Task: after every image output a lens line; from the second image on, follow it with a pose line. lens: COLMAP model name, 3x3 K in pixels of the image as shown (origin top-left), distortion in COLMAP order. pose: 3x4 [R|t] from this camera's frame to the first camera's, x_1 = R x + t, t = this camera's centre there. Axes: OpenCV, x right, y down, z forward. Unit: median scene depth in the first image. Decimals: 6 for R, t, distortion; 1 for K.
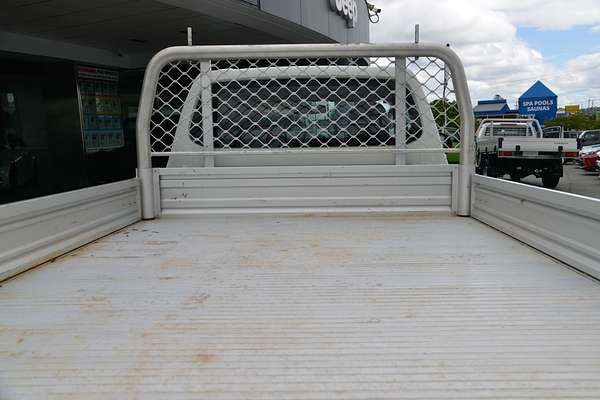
lens RADIAL K [[624.1, 0, 300.0], [0, 624.1, 200.0], [0, 0, 1]] dist [0.002897, 0.001428]
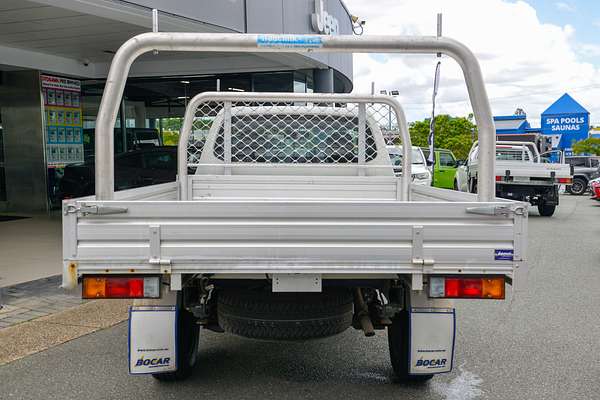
lens RADIAL K [[816.8, 0, 300.0], [0, 816.8, 200.0], [0, 0, 1]] dist [0.080106, 0.025317]
pose [[0.998899, 0.020351, 0.042268, -0.057563], [-0.018307, 0.998670, -0.048199, 0.089272], [-0.043193, 0.047372, 0.997943, -0.851230]]
